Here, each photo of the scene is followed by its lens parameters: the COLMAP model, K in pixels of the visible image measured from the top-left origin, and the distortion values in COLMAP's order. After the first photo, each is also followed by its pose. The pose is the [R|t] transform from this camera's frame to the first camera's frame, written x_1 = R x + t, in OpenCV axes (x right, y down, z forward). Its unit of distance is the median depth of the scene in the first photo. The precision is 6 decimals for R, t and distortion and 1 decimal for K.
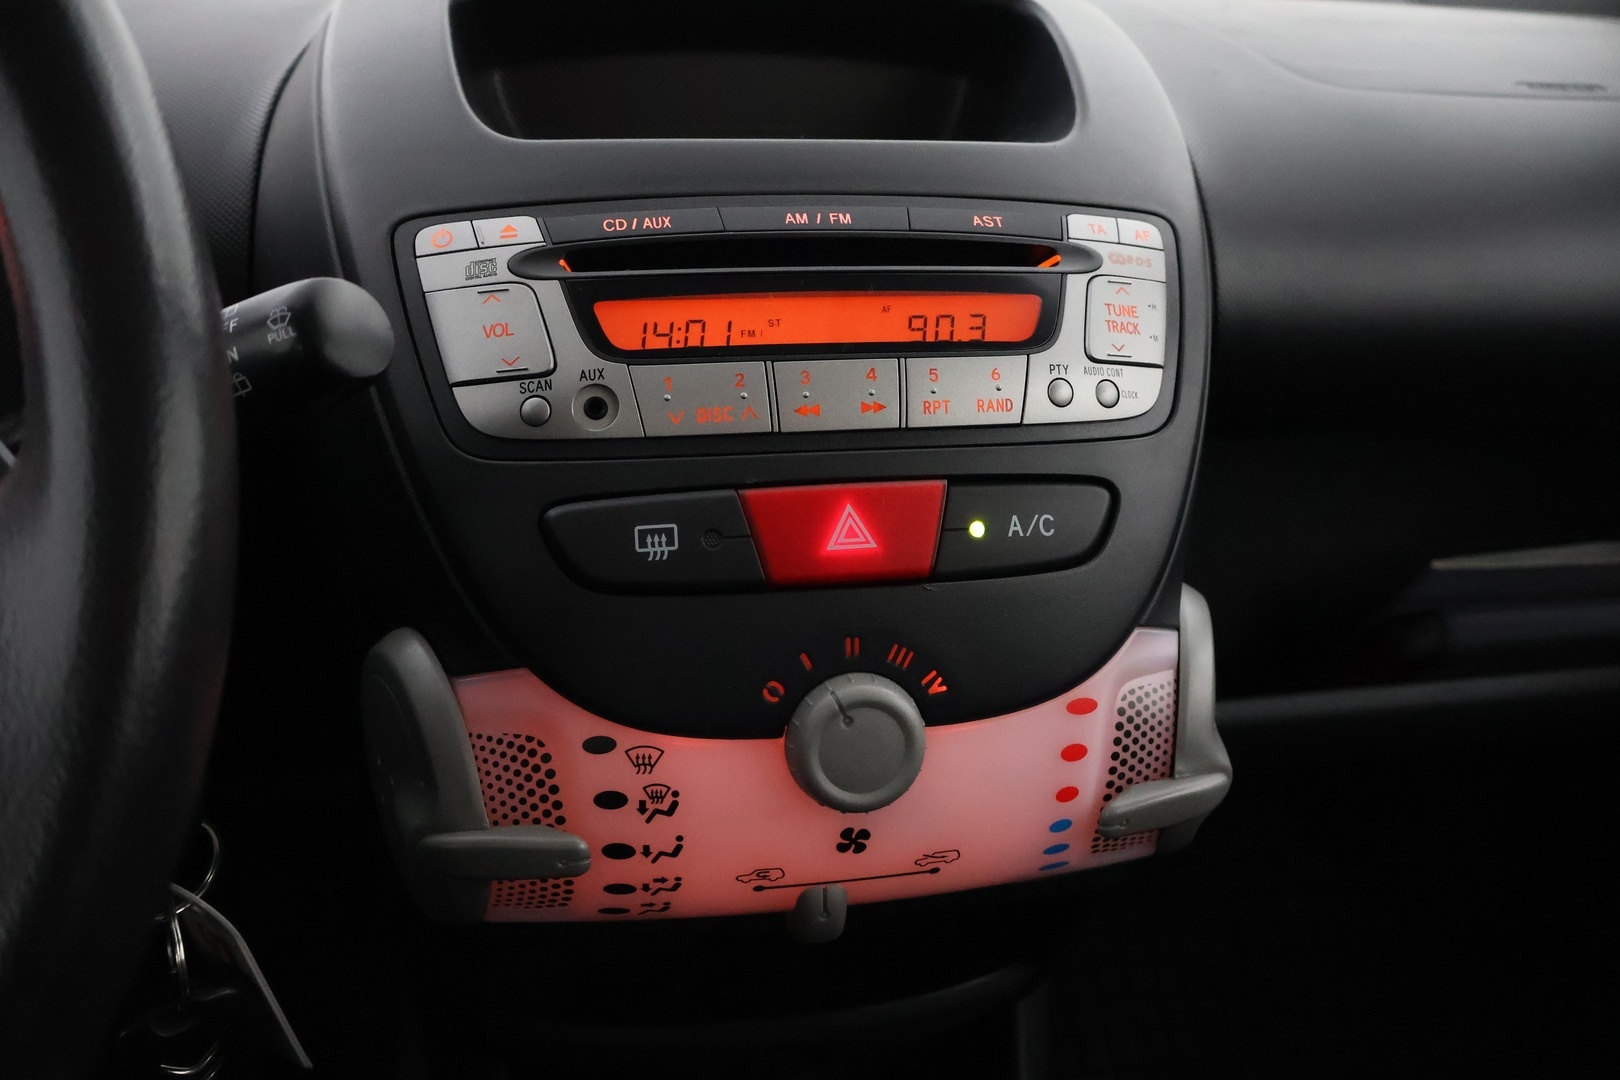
lens RADIAL K [[1380.2, 0, 811.0], [0, 1380.2, 533.5], [0, 0, 1]] dist [0.041197, -0.003533]
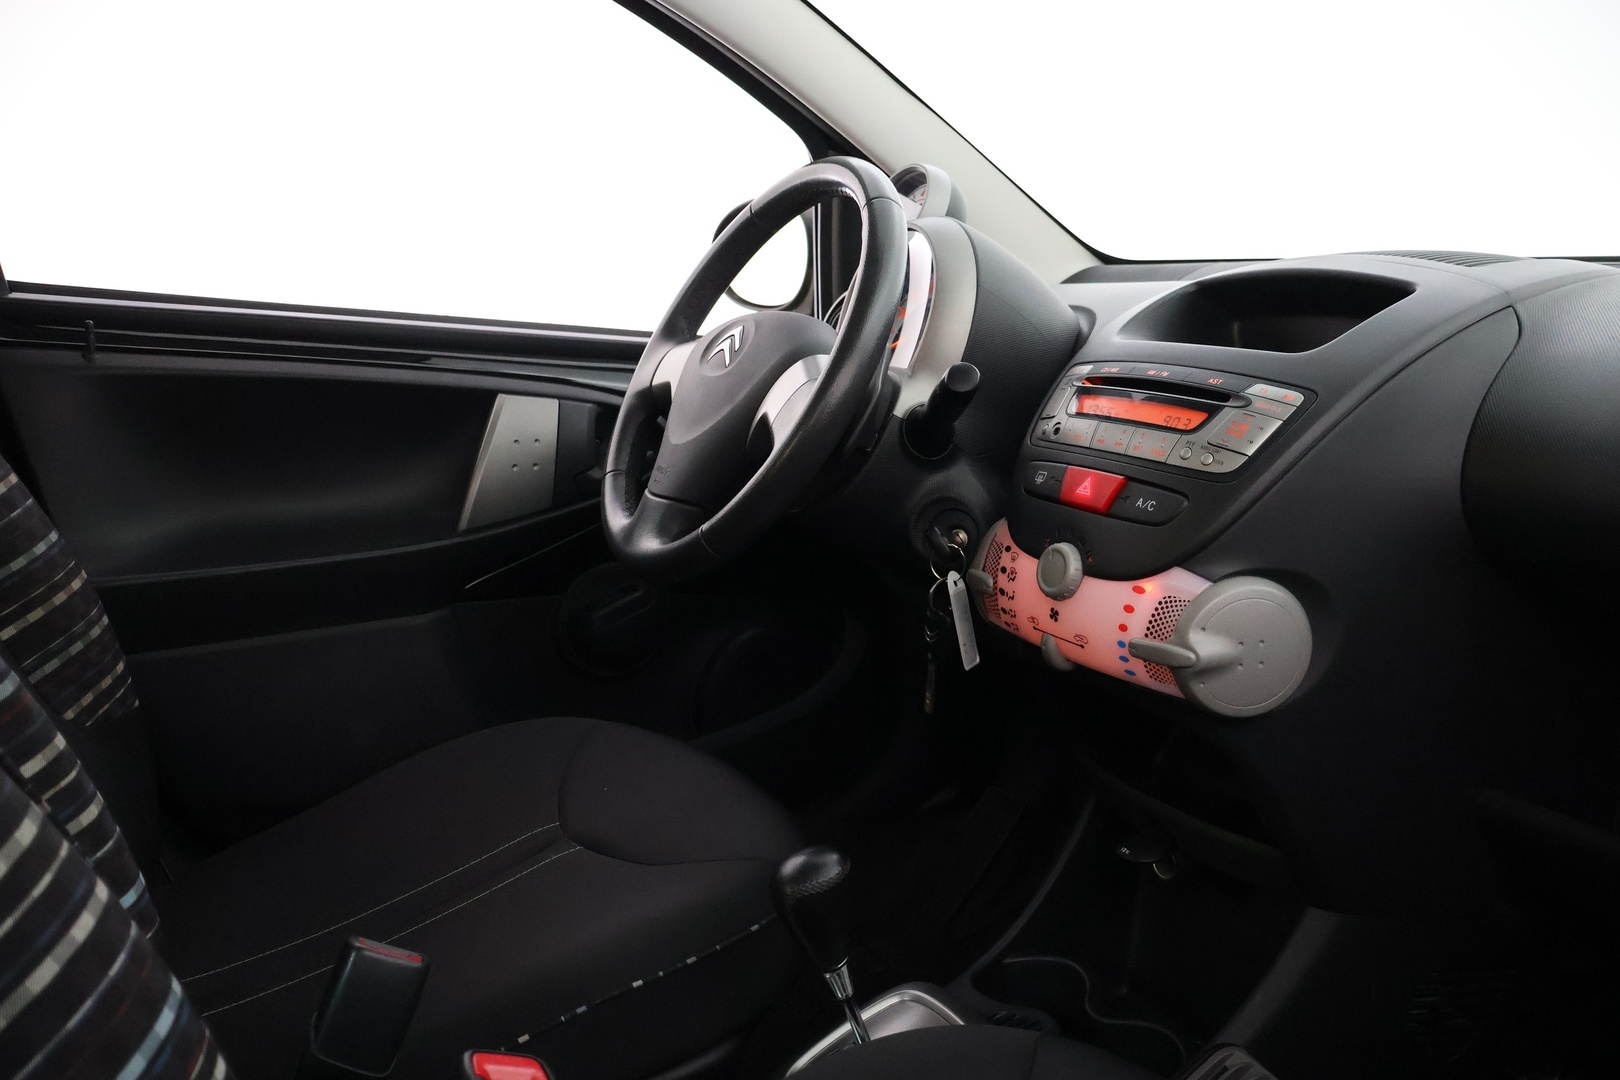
lens RADIAL K [[1380.2, 0, 811.0], [0, 1380.2, 533.5], [0, 0, 1]] dist [0.041197, -0.003533]
pose [[0.272017, 0.154475, -0.949813, 2.176216], [-0.373850, 0.926463, 0.043611, 0.146273], [0.886704, 0.343224, 0.309764, -0.159720]]
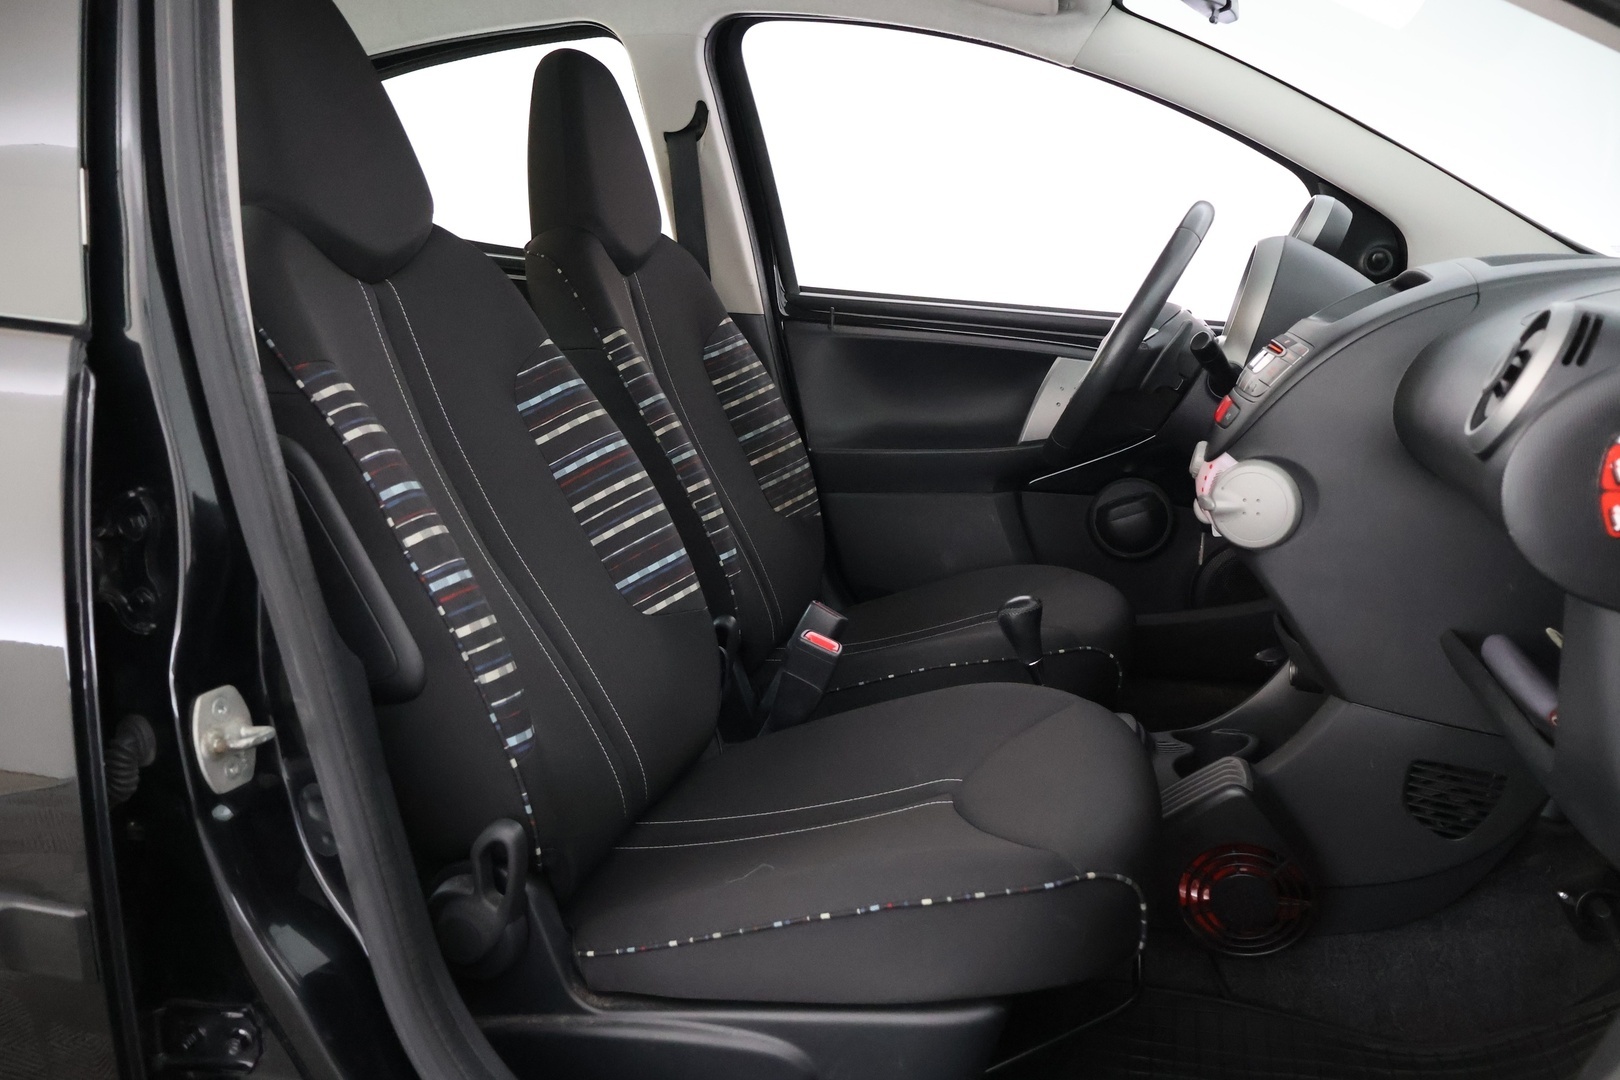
lens RADIAL K [[1380.2, 0, 811.0], [0, 1380.2, 533.5], [0, 0, 1]] dist [0.041197, -0.003533]
pose [[-0.413143, 0.138830, -0.900022, 3.918984], [-0.364344, 0.880567, 0.303077, -0.416682], [0.834605, 0.453132, -0.313218, 1.320715]]
